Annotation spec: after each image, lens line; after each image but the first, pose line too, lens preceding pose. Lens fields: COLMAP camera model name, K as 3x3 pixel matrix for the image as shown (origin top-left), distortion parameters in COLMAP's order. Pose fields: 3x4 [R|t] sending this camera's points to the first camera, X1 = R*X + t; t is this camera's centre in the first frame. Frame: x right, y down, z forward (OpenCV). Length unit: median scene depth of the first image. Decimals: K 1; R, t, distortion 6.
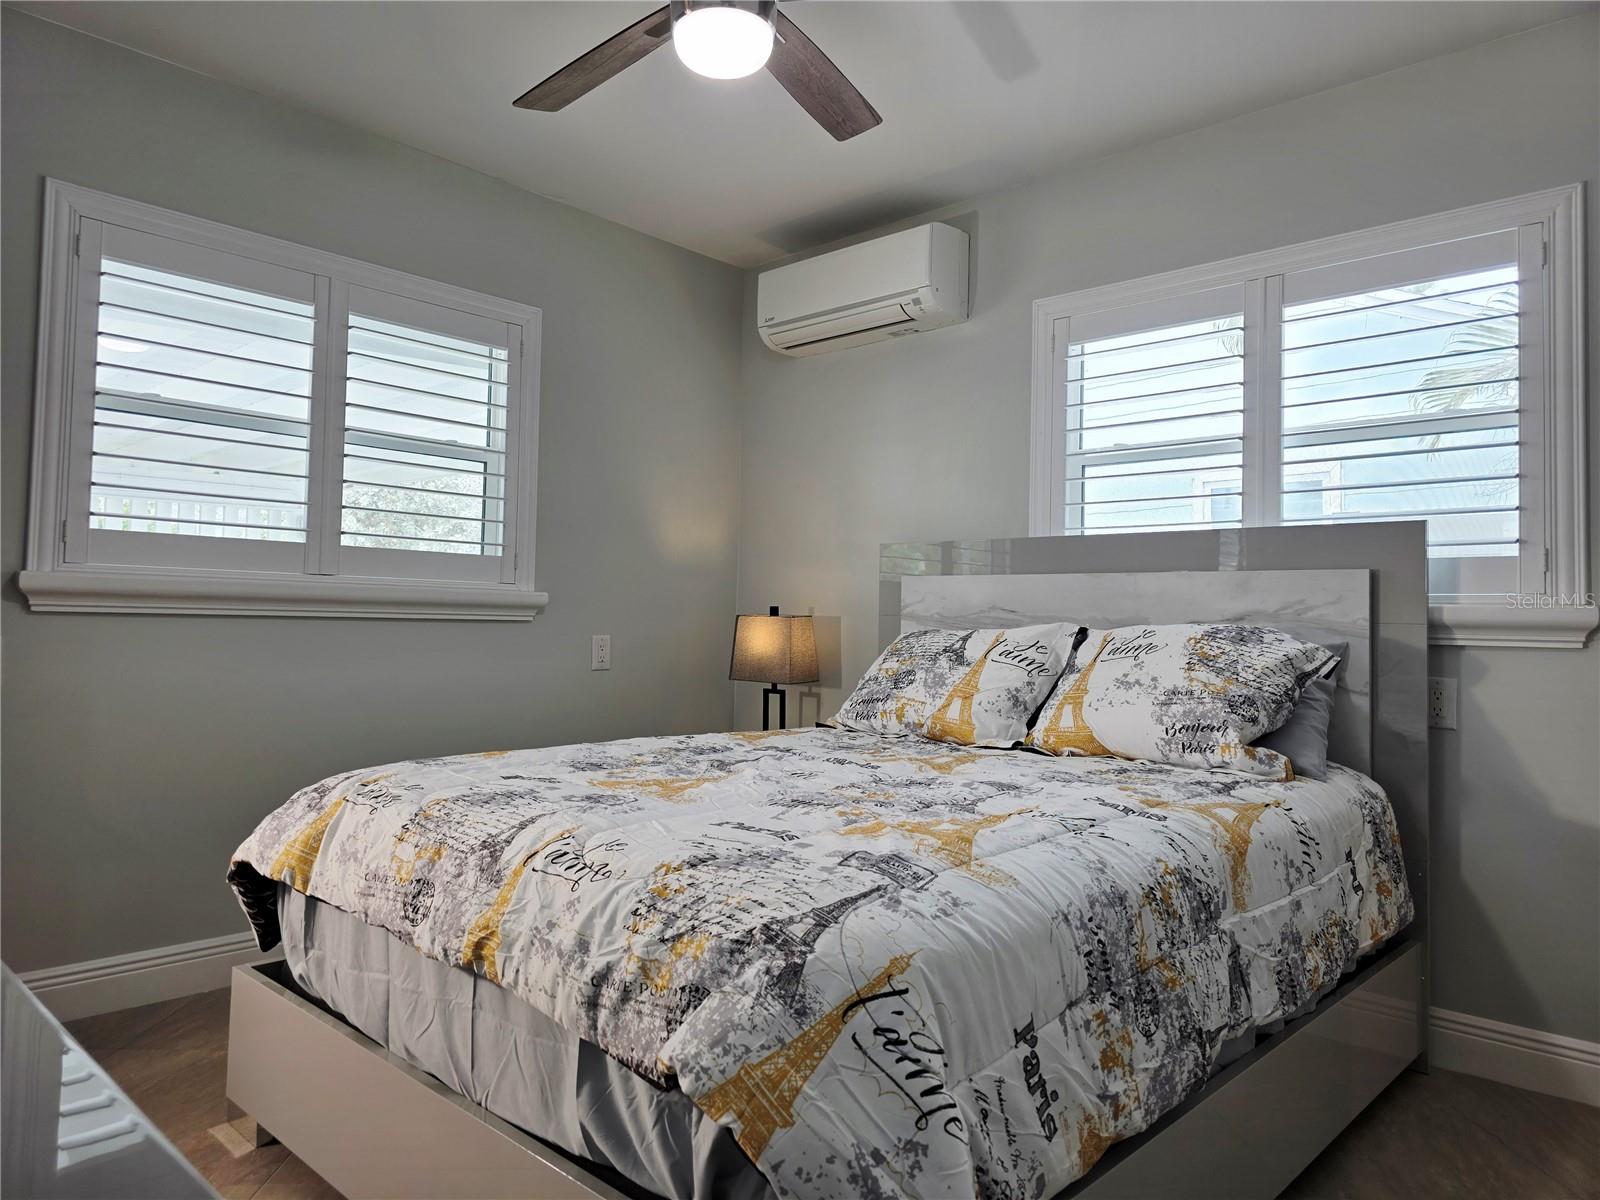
lens RADIAL K [[1077.8, 0, 800.1], [0, 1077.8, 593.6], [0, 0, 1]] dist [0.002376, 0.000086]
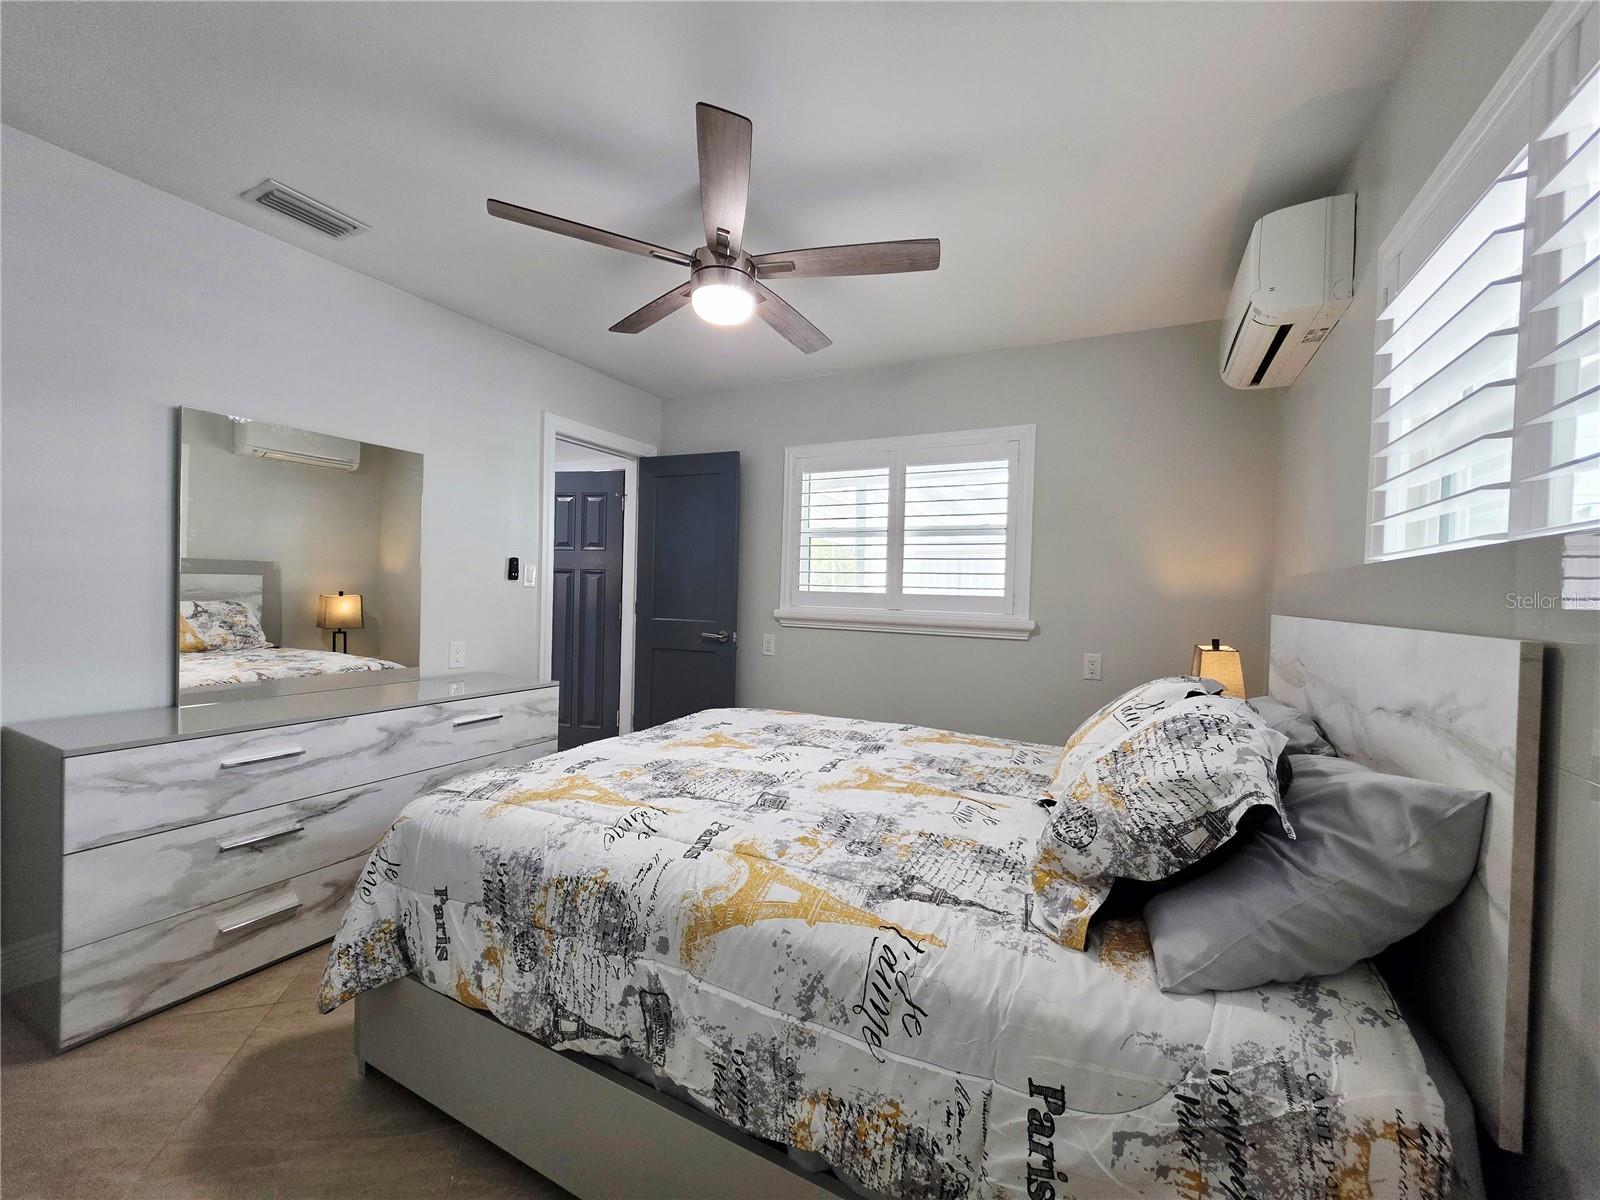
lens RADIAL K [[643.7, 0, 799.3], [0, 643.7, 603.9], [0, 0, 1]] dist [-0.001216, 0.000145]
pose [[0.273987, 0.004053, -0.961725, 0.637377], [0.006599, 0.999960, 0.006094, -0.038593], [0.961711, -0.008016, 0.273949, 0.578069]]
